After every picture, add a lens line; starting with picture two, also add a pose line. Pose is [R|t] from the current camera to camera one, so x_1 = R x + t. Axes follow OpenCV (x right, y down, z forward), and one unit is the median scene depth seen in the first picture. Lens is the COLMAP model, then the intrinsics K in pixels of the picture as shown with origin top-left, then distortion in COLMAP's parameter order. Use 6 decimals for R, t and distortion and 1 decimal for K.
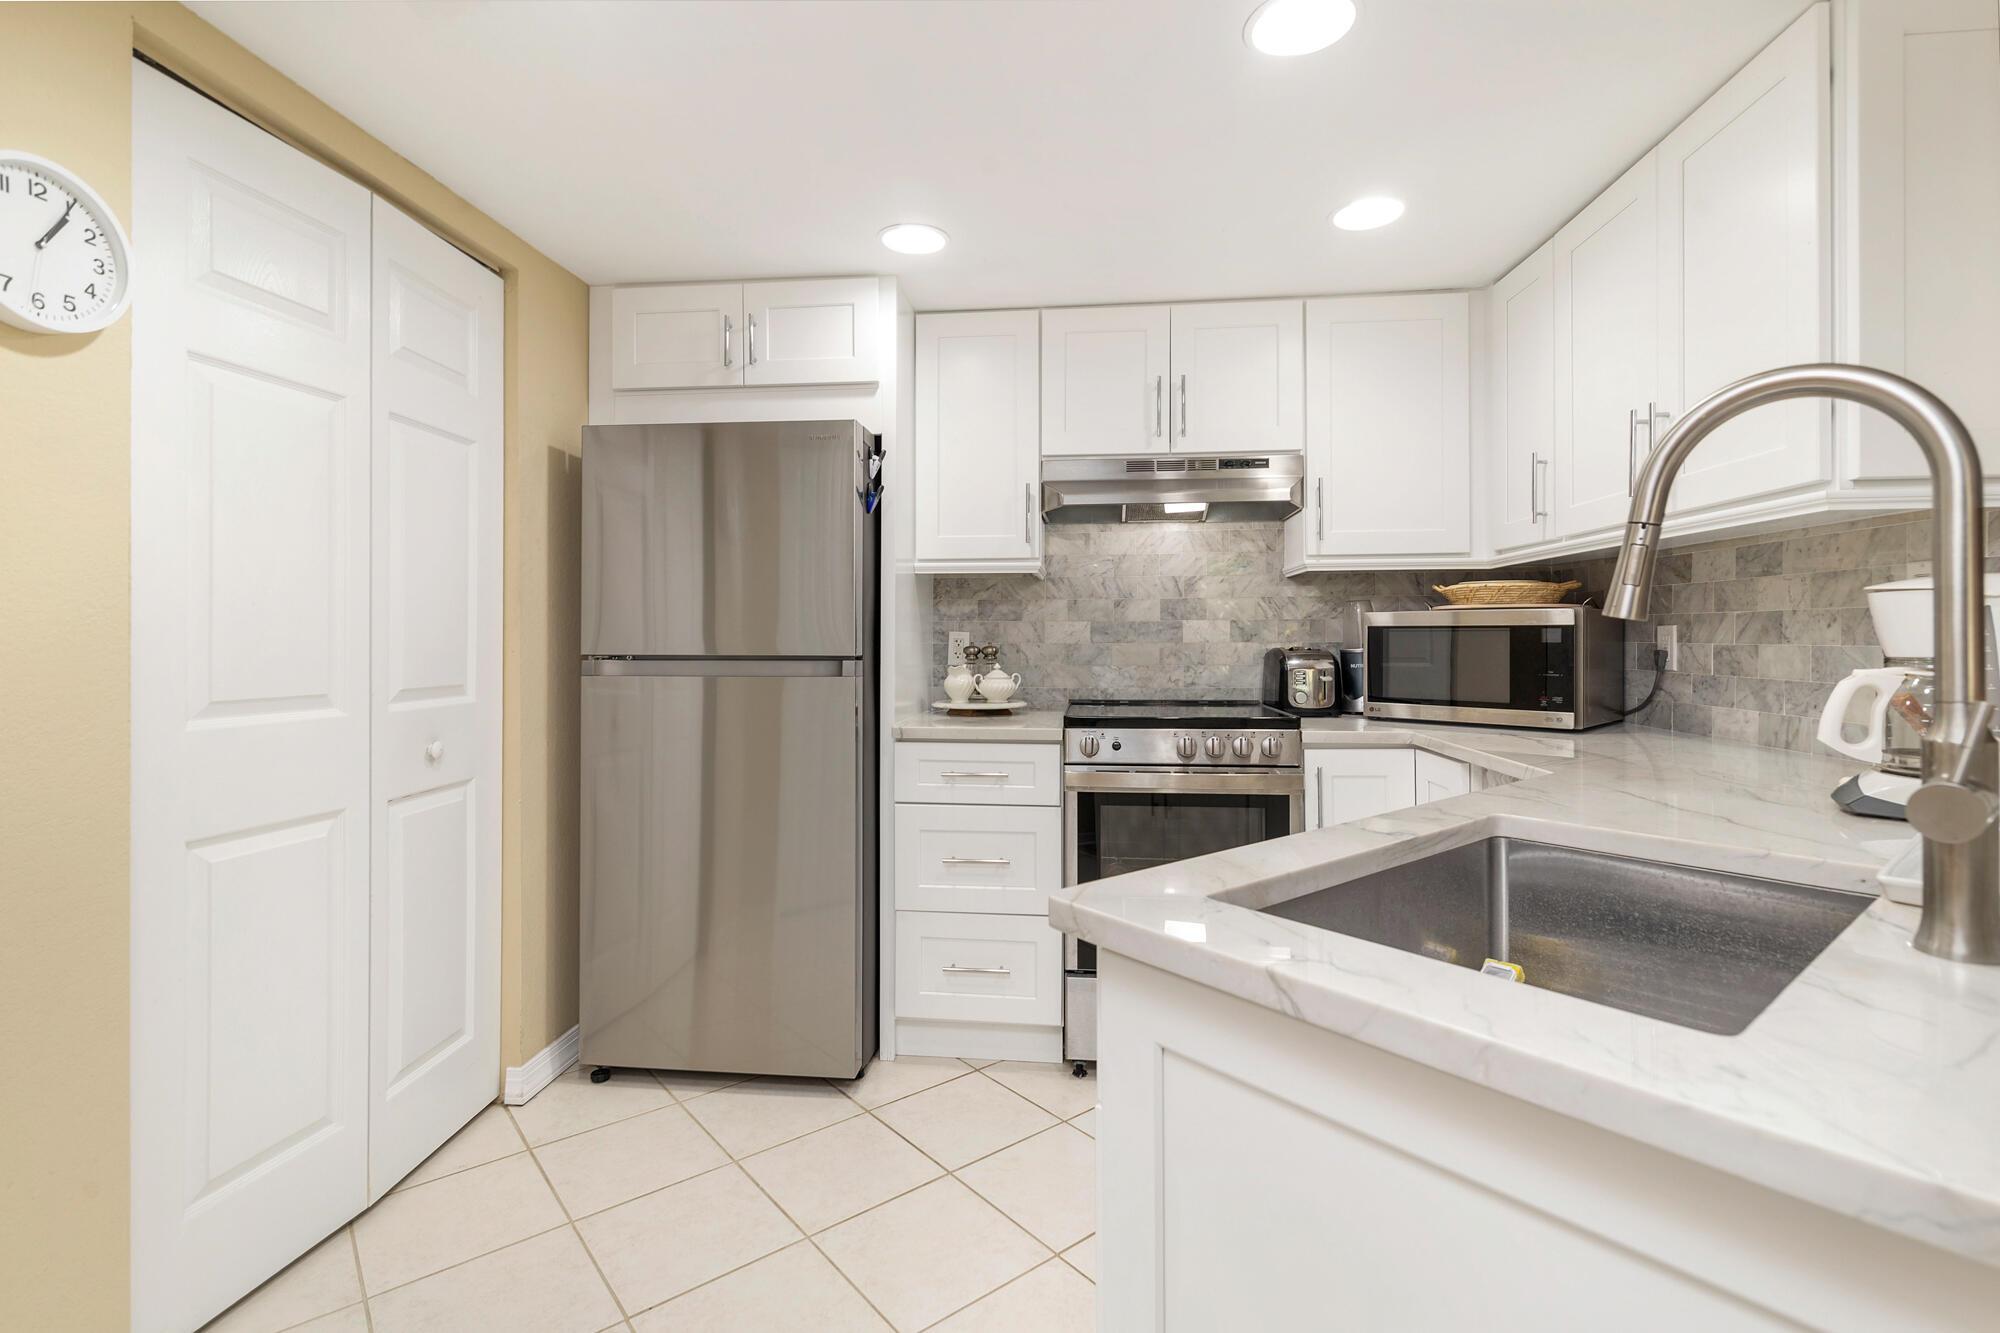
lens RADIAL K [[937.4, 0, 996.0], [0, 937.4, 632.0], [0, 0, 1]] dist [0.001696, 0.000138]
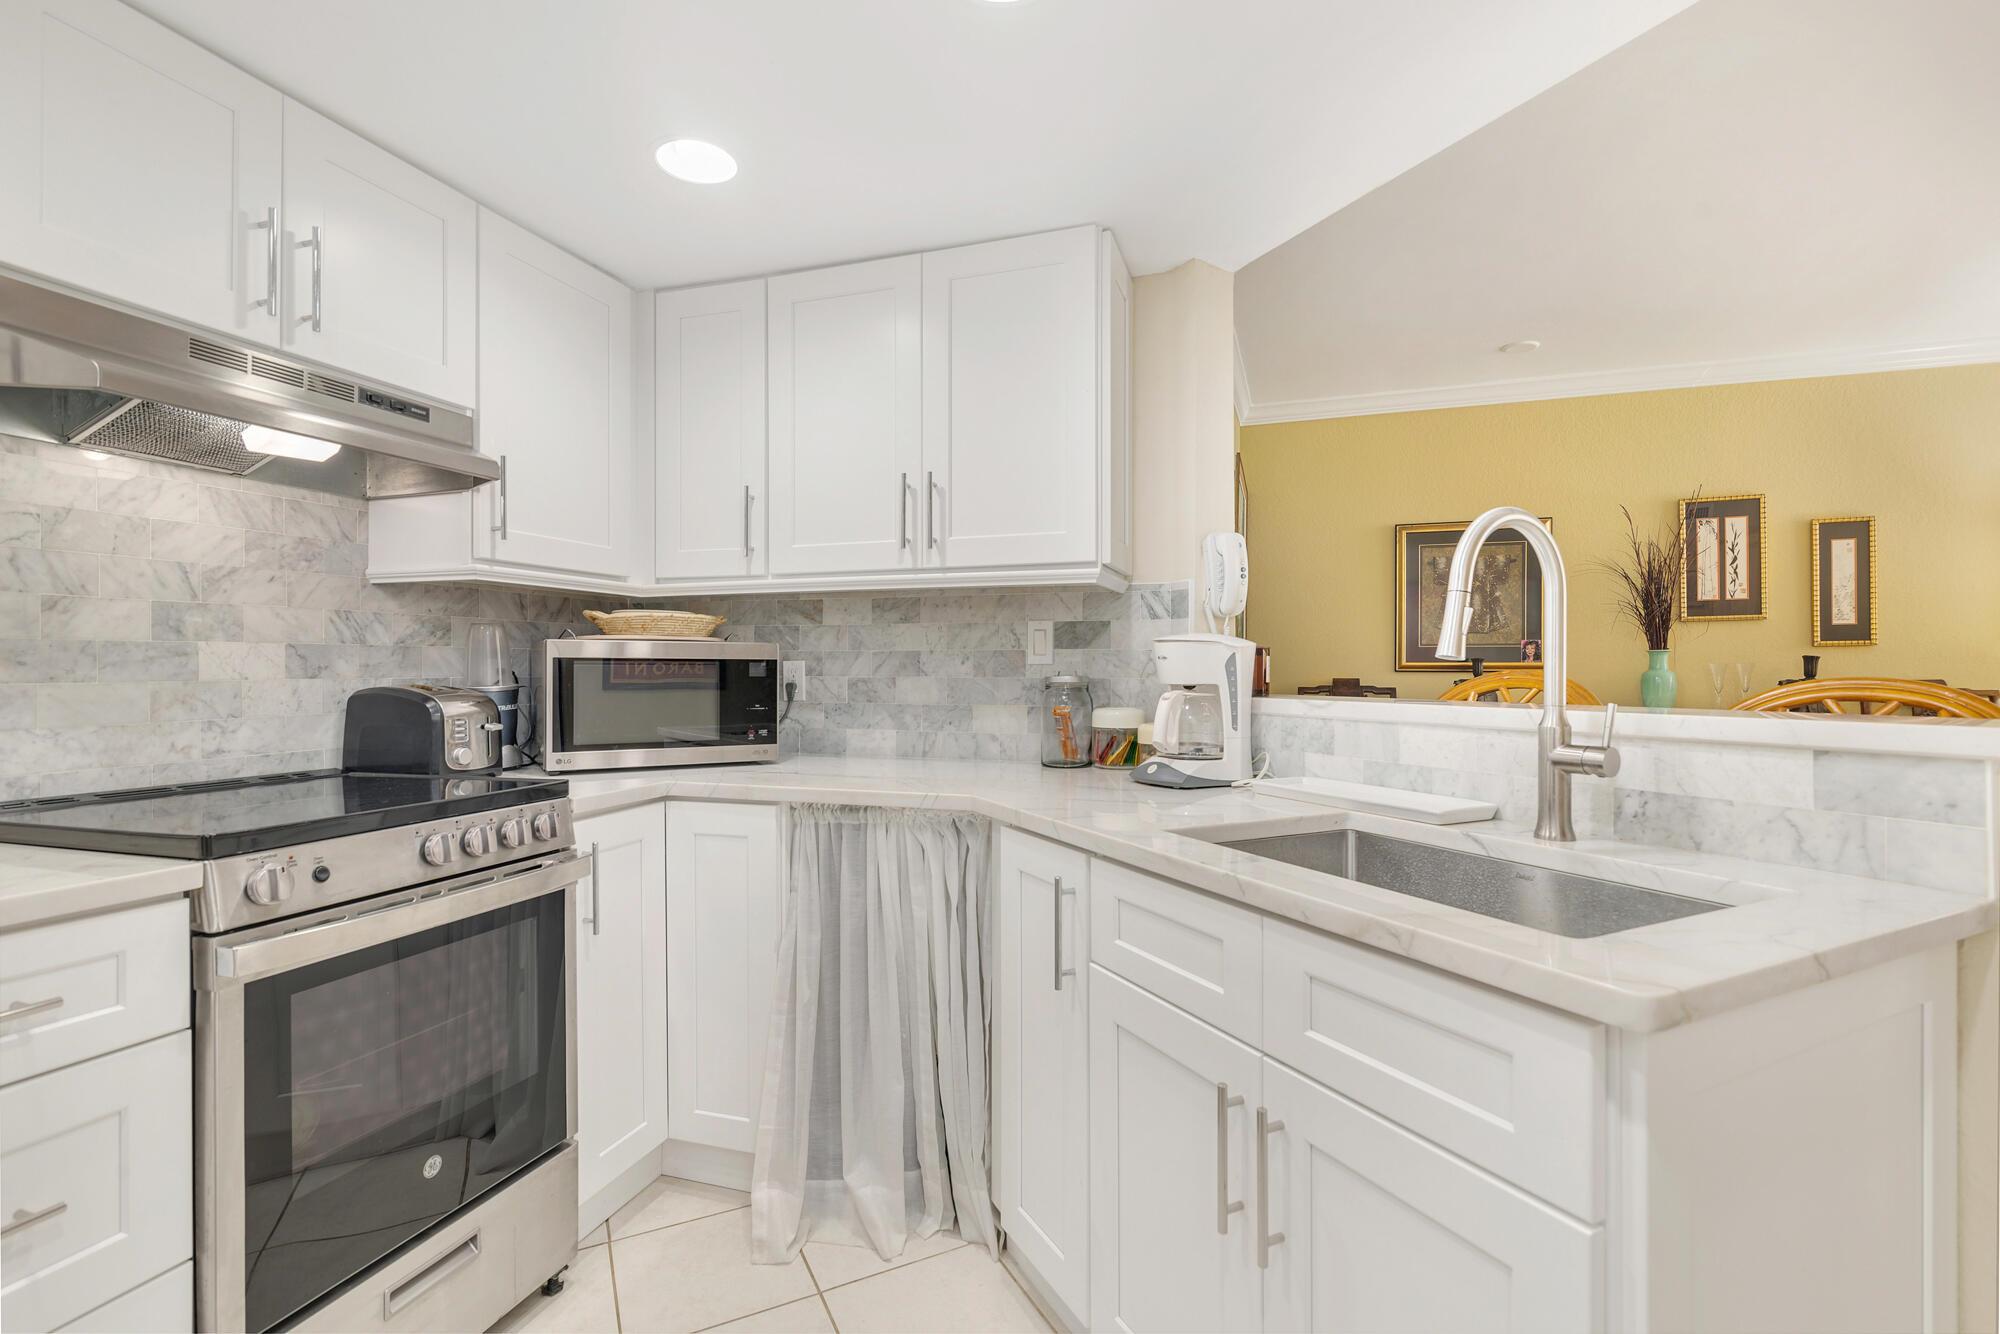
lens RADIAL K [[921.7, 0, 993.6], [0, 921.7, 665.7], [0, 0, 1]] dist [0.004139, 0.000298]
pose [[0.212351, 0.005032, 0.977180, -0.302542], [-0.006140, 0.999974, -0.003815, 0.001632], [-0.977174, -0.005190, 0.212377, 0.501125]]
